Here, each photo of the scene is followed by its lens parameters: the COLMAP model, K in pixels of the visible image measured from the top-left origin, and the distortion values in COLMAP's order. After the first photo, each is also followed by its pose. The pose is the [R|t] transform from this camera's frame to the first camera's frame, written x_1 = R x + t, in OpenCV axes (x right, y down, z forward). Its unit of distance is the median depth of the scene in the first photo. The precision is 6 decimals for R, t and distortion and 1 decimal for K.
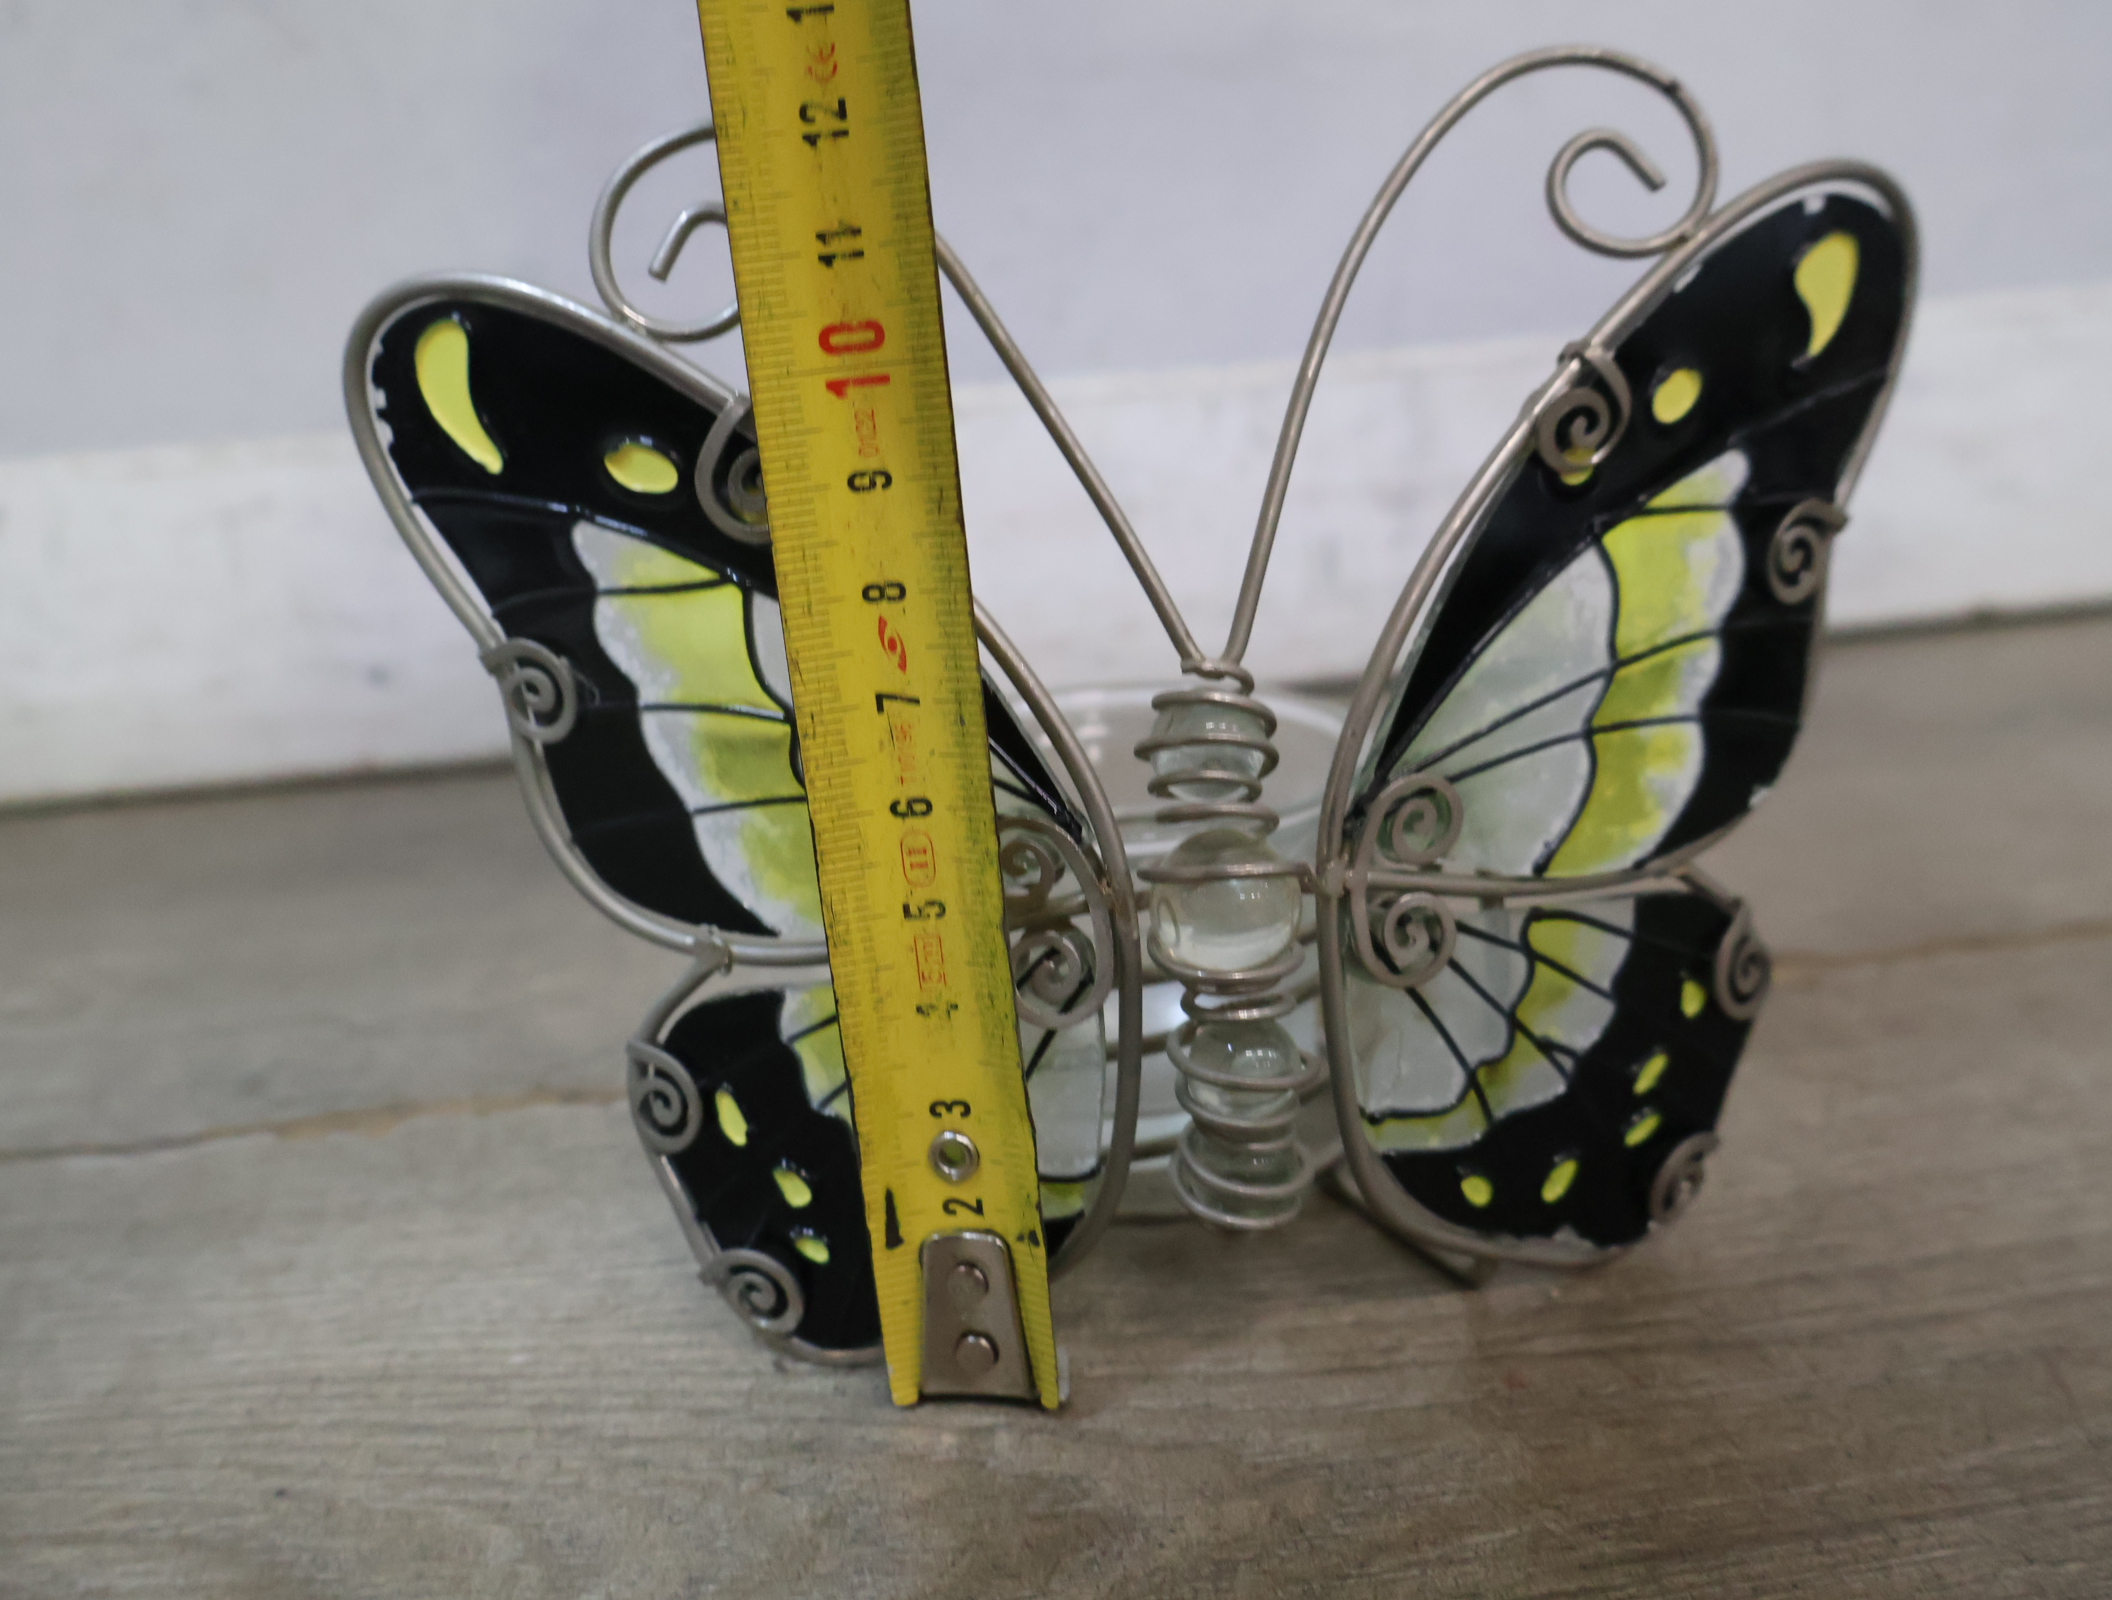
lens RADIAL K [[2056.5, 0, 1056.4], [0, 2056.5, 813.0], [0, 0, 1]] dist [0.015920, -0.008735]
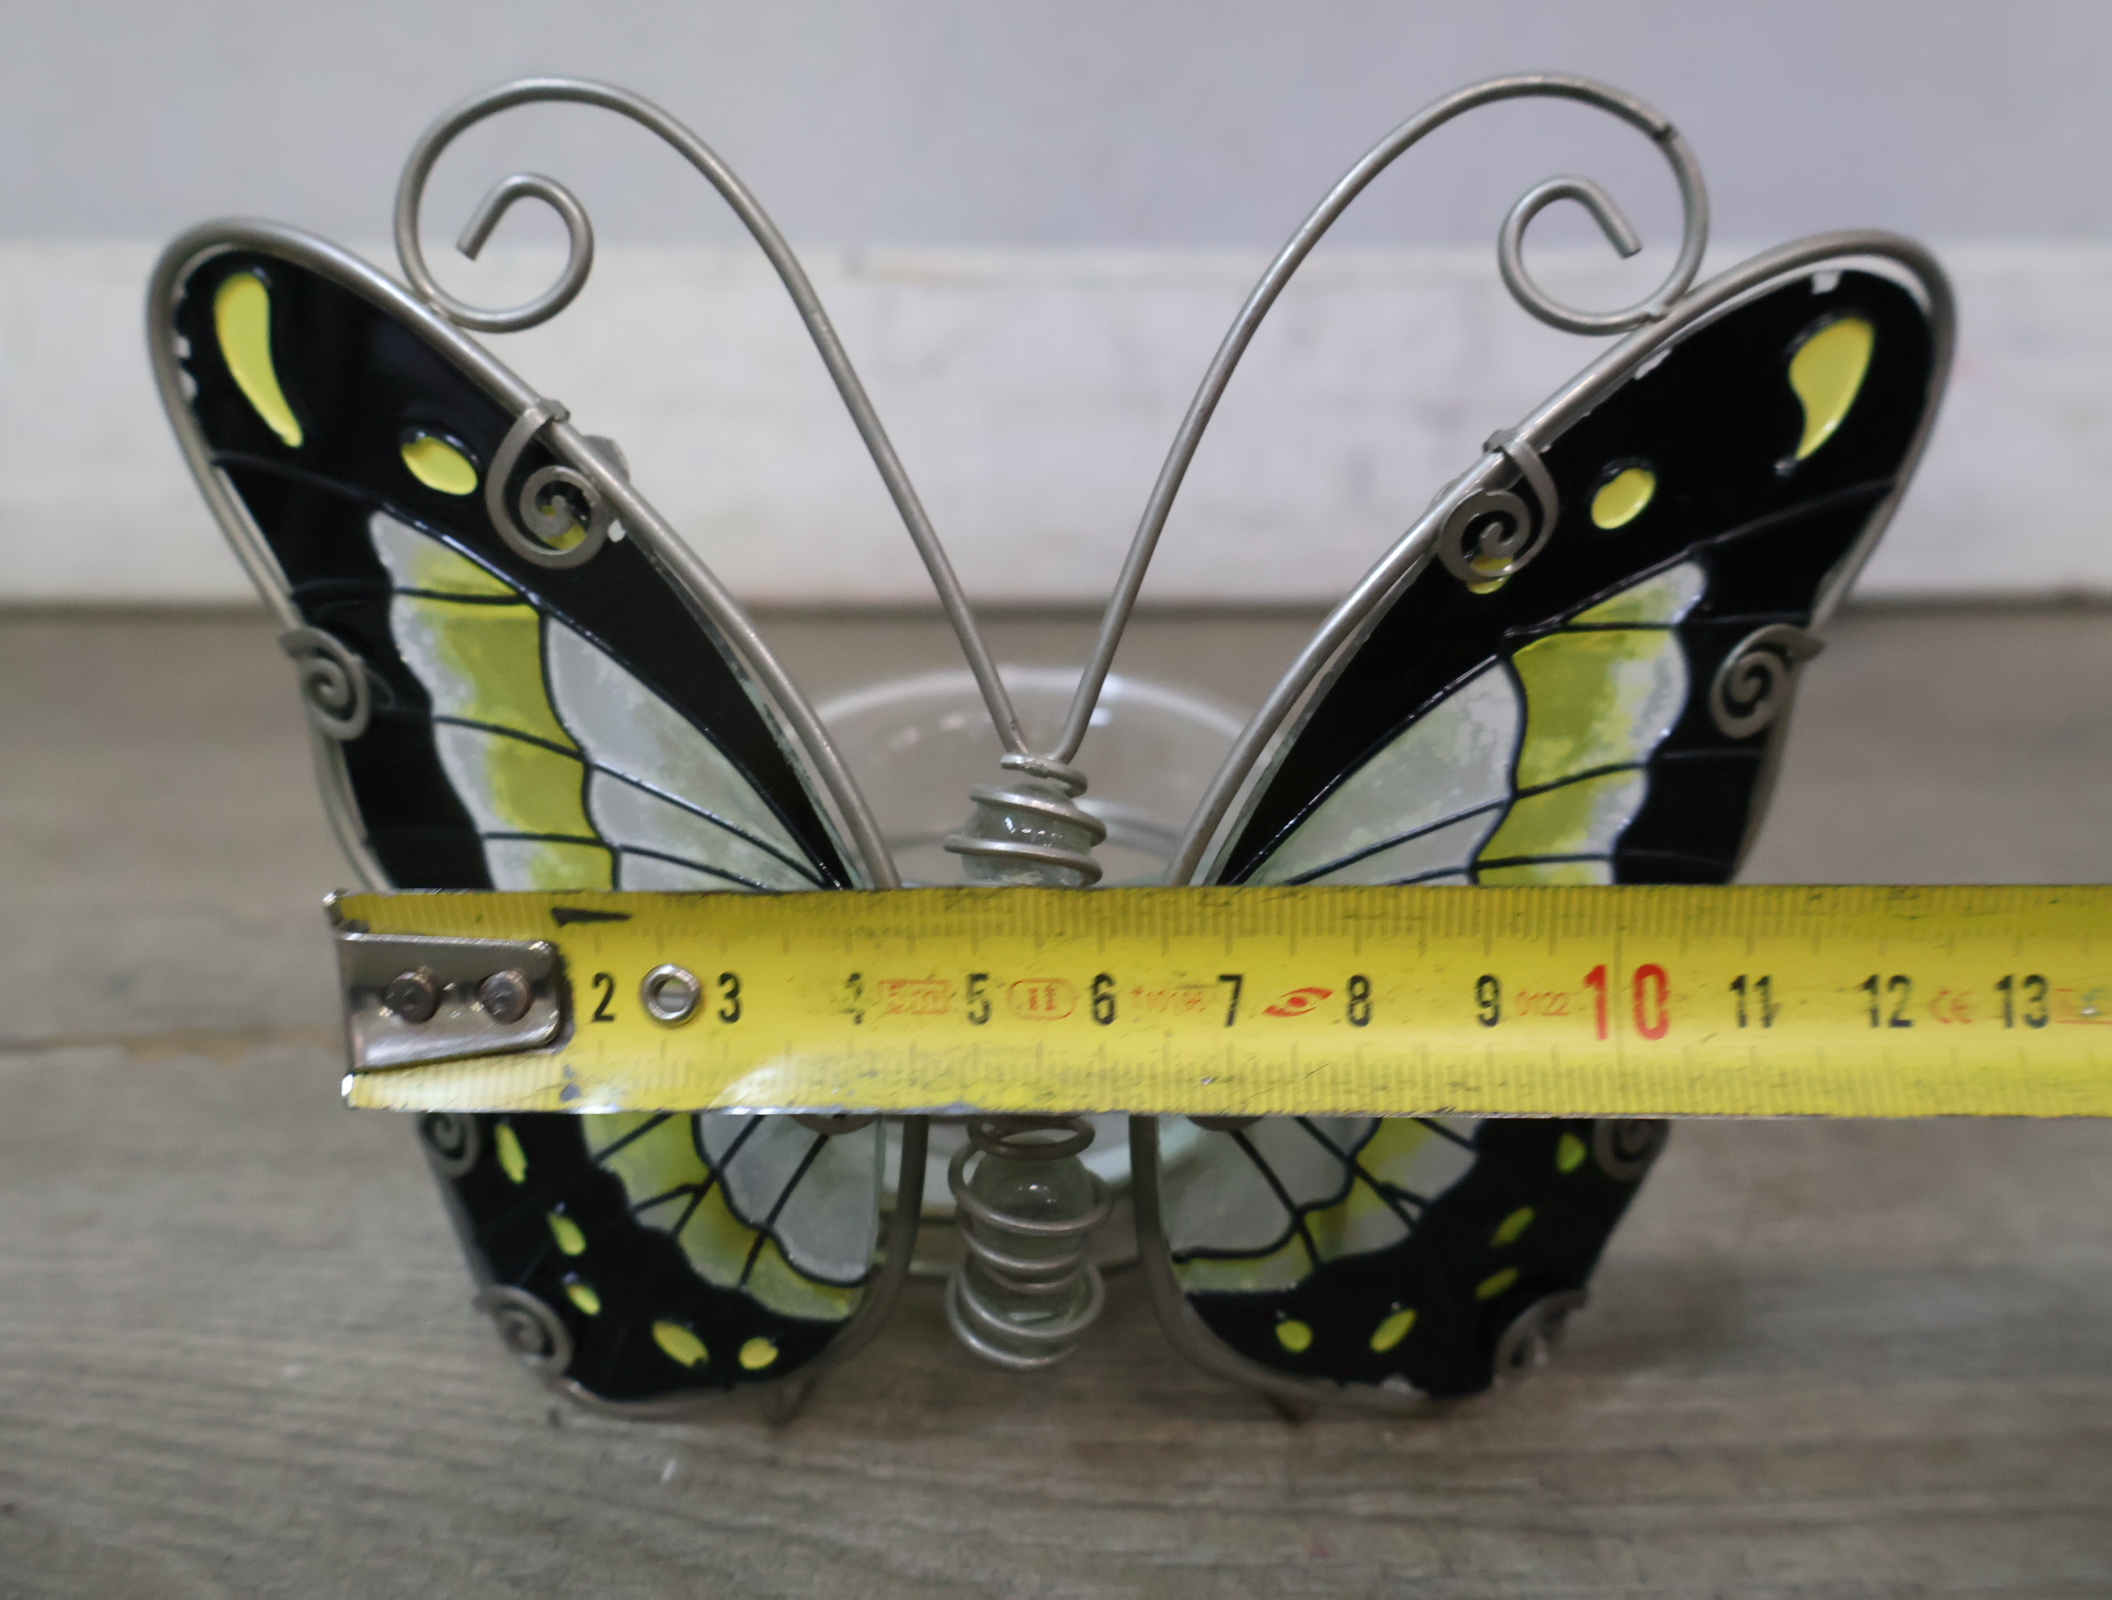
lens RADIAL K [[2056.5, 0, 1056.4], [0, 2056.5, 813.0], [0, 0, 1]] dist [0.015920, -0.008735]
pose [[0.990255, 0.117021, -0.075502, 0.145656], [-0.107536, 0.987009, 0.119373, -0.148527], [0.088490, -0.110090, 0.989975, 0.112371]]
